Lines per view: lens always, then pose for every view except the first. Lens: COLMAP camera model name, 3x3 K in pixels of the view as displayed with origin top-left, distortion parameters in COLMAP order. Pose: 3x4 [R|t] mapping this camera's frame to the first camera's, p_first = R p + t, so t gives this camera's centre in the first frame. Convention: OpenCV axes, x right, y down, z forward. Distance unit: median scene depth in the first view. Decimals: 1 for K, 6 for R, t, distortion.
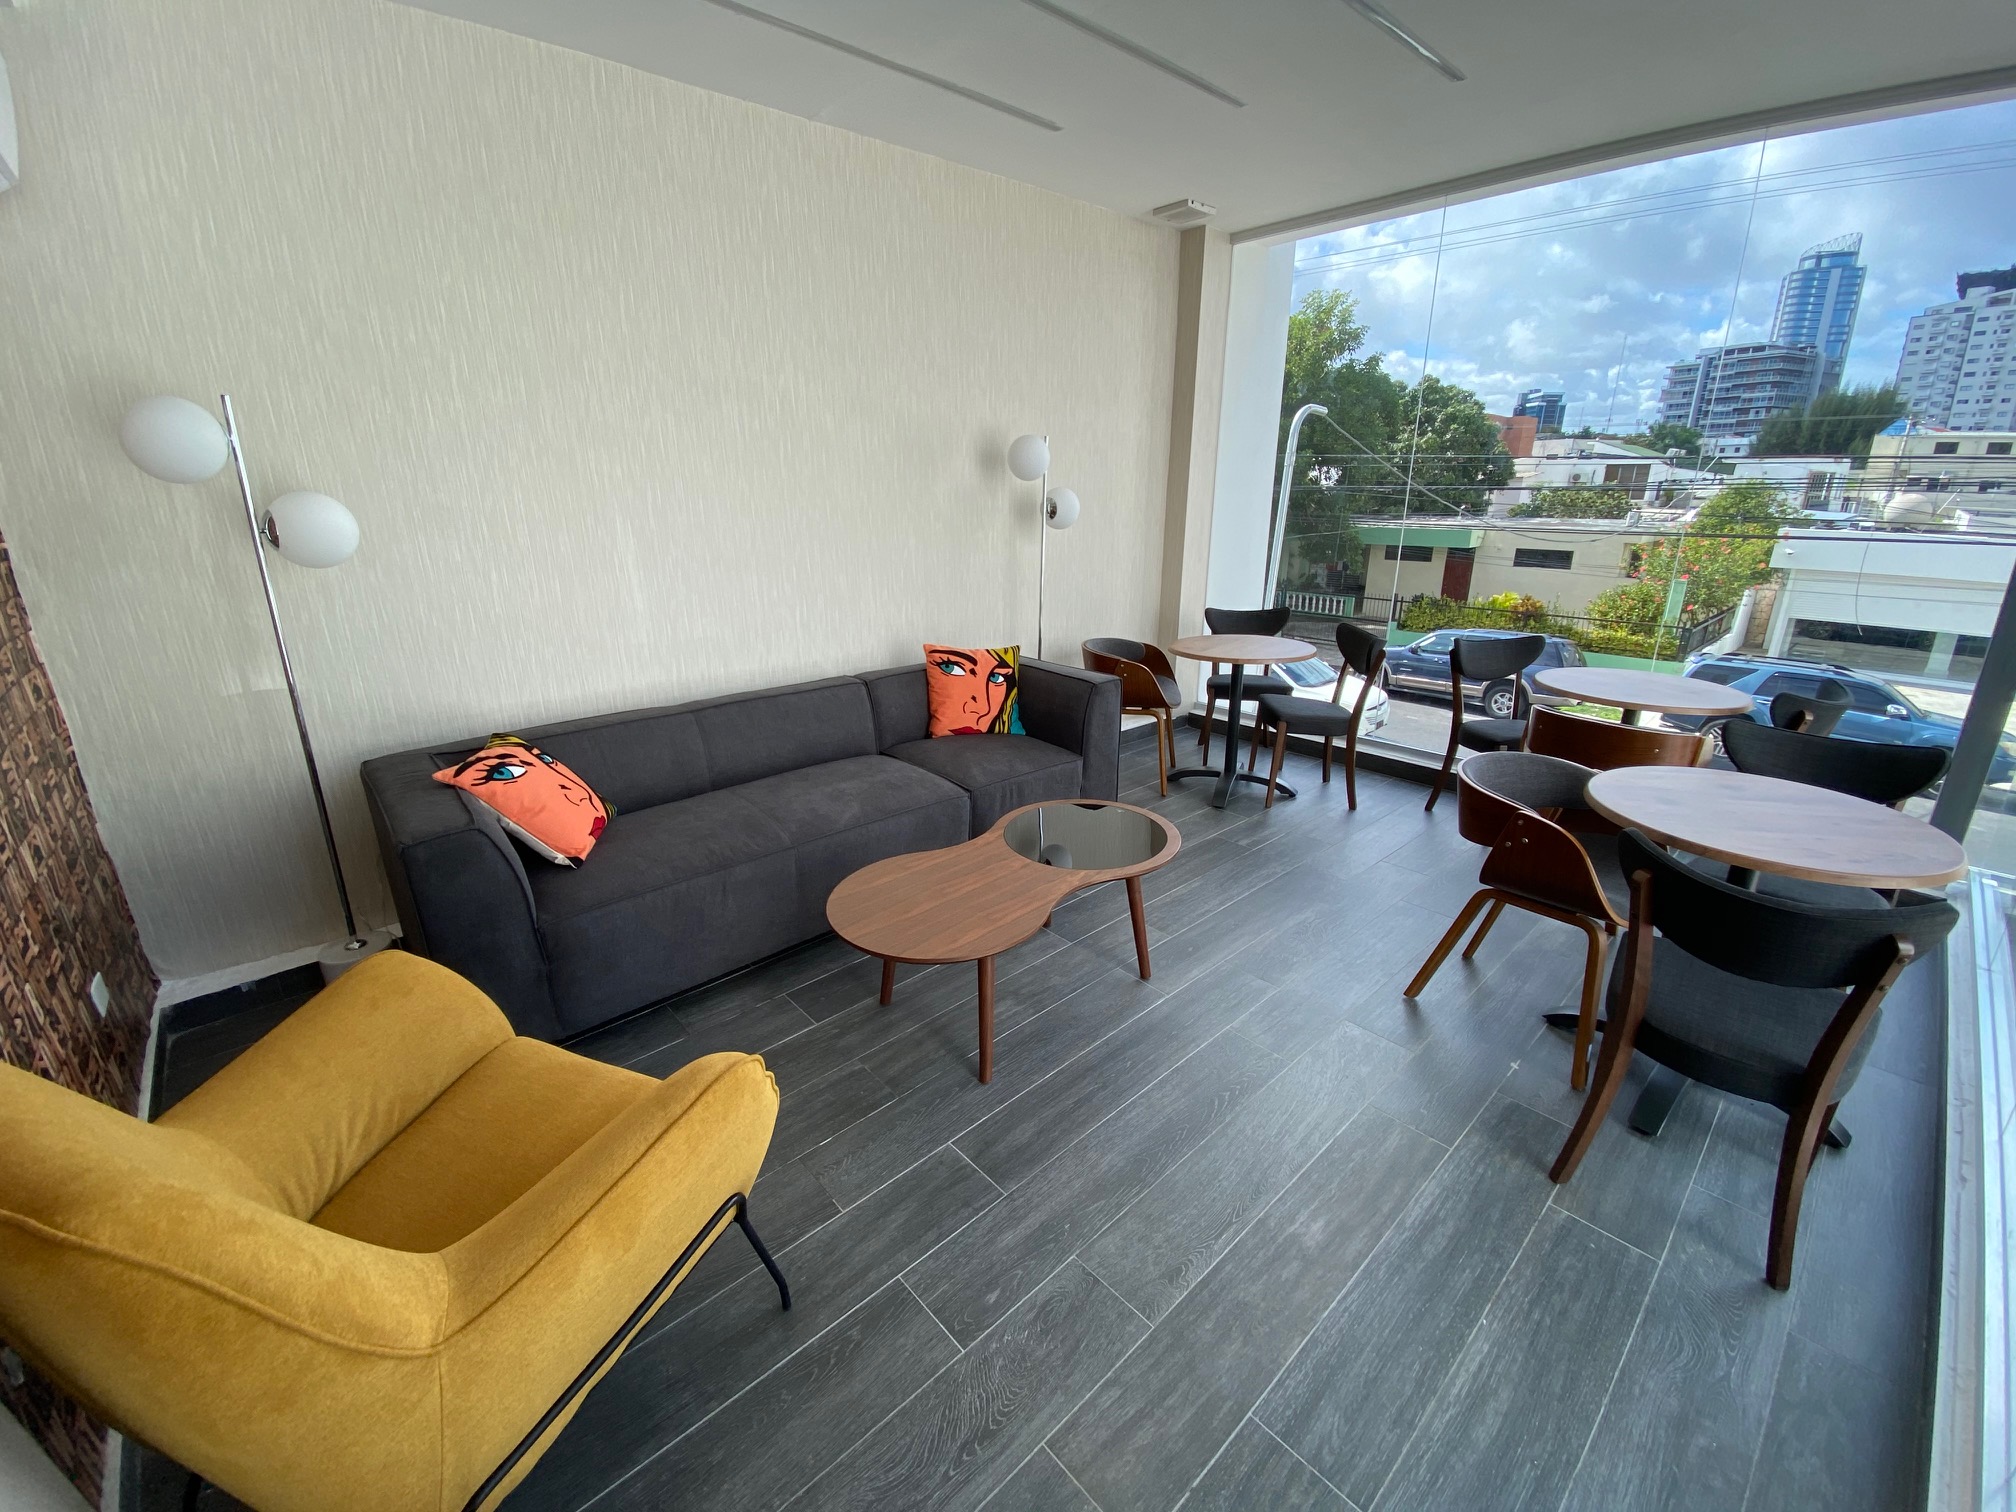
lens RADIAL K [[797.3, 0, 1008.0], [0, 797.3, 756.0], [0, 0, 1]] dist [0.030108, -0.023633]
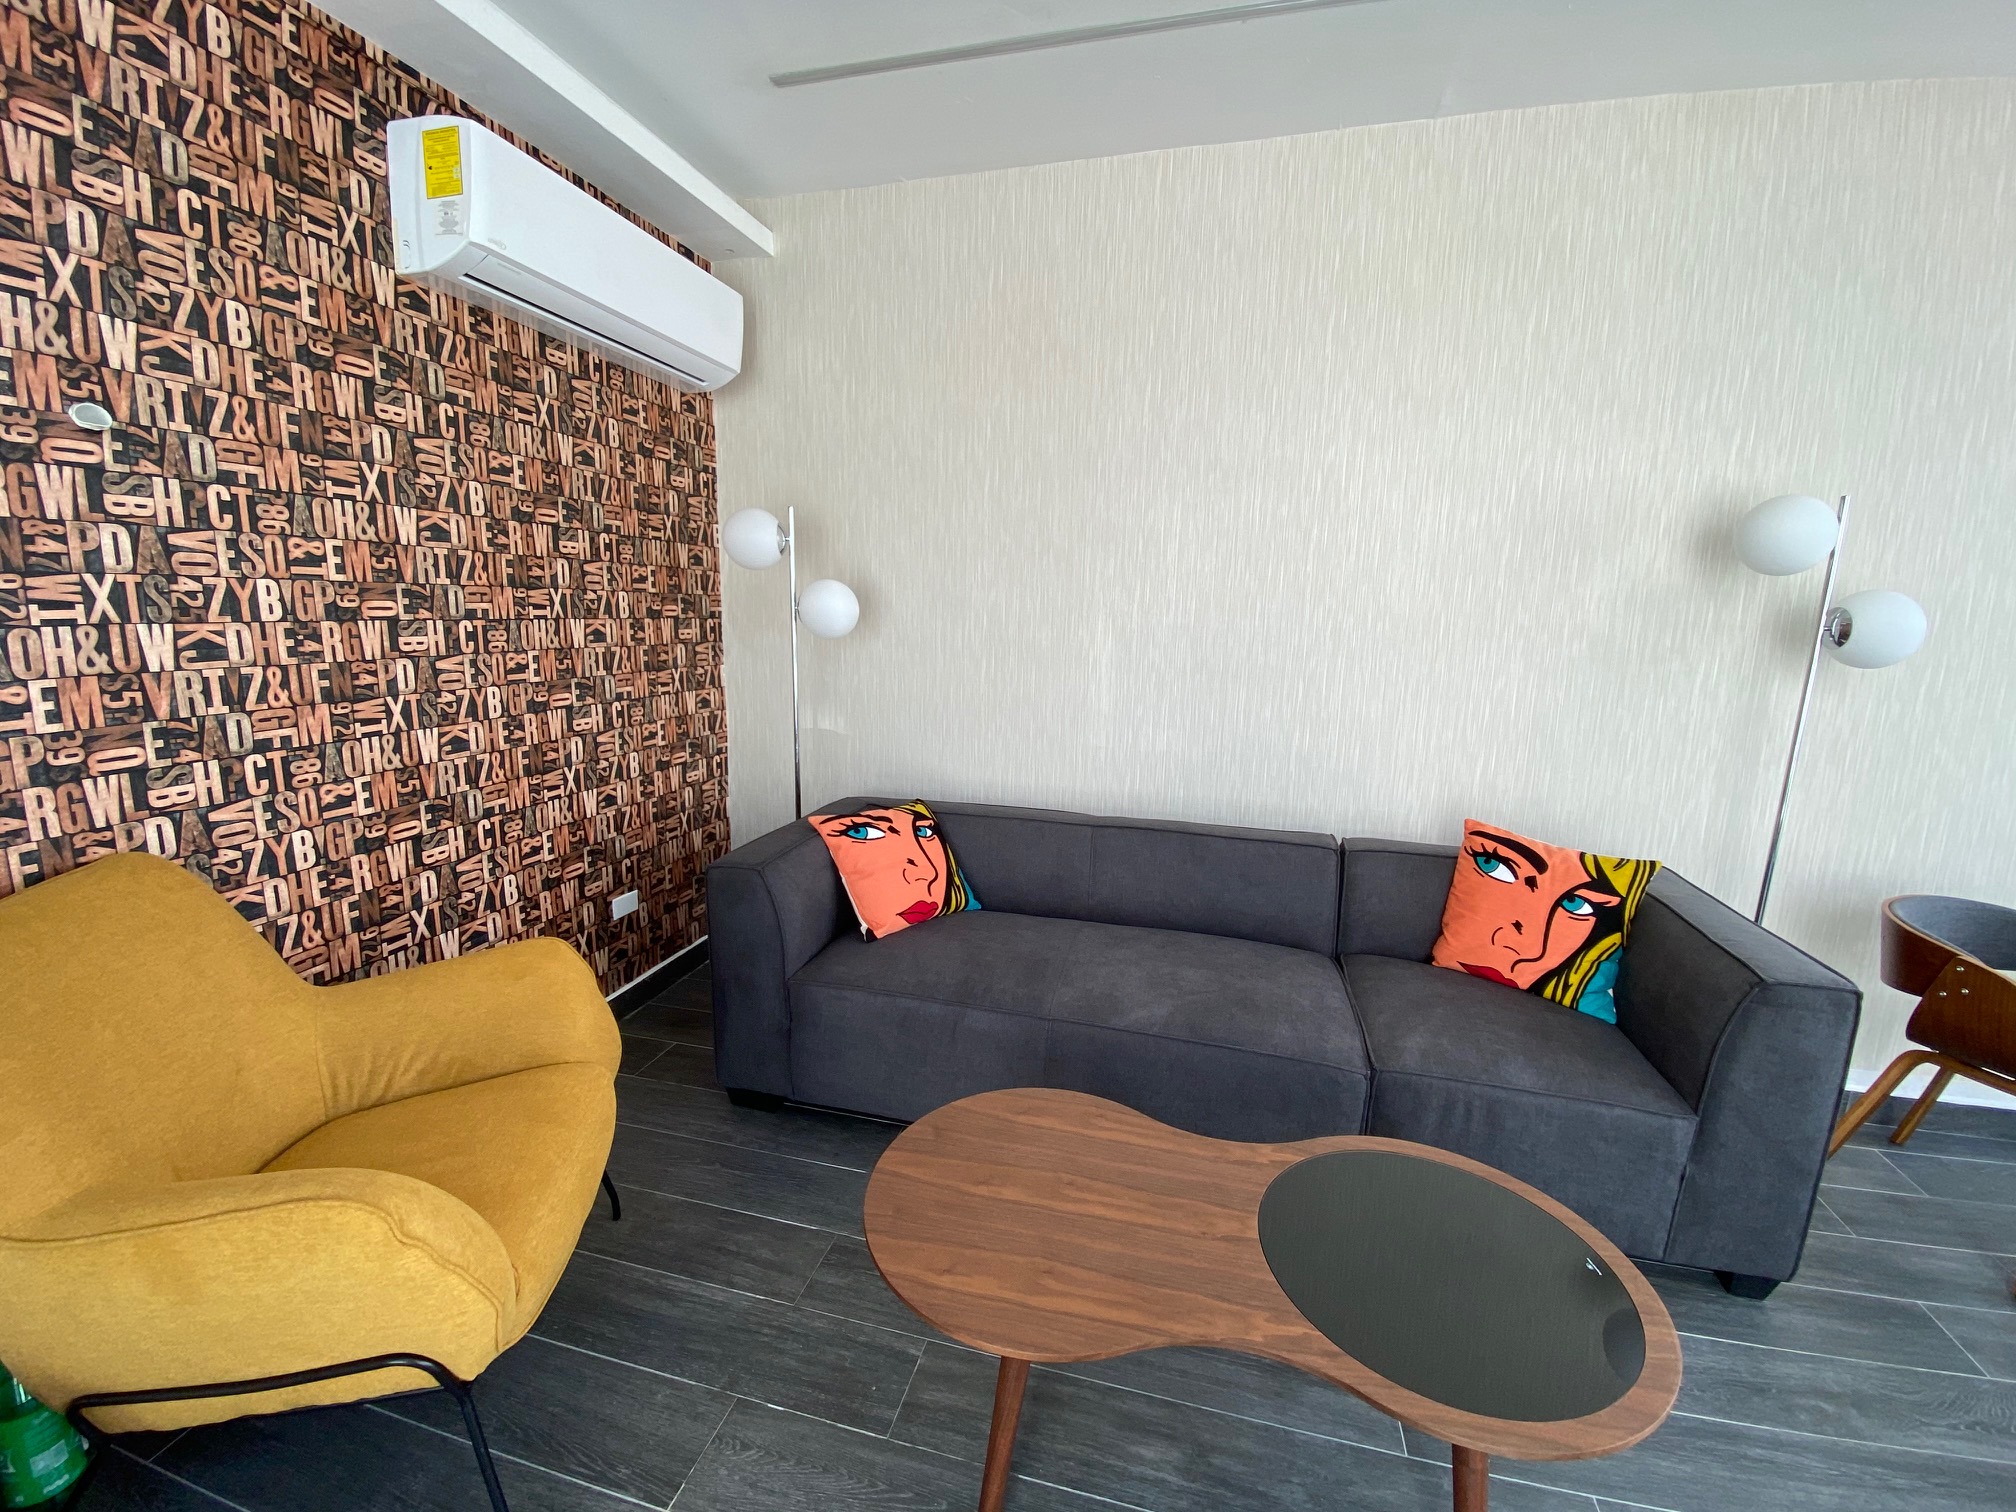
lens RADIAL K [[797.3, 0, 1008.0], [0, 797.3, 756.0], [0, 0, 1]] dist [0.030108, -0.023633]
pose [[0.557739, 0.161894, -0.814074, 0.213633], [-0.286746, 0.957988, -0.005942, -0.082379], [0.778912, 0.236746, 0.580730, 0.340283]]
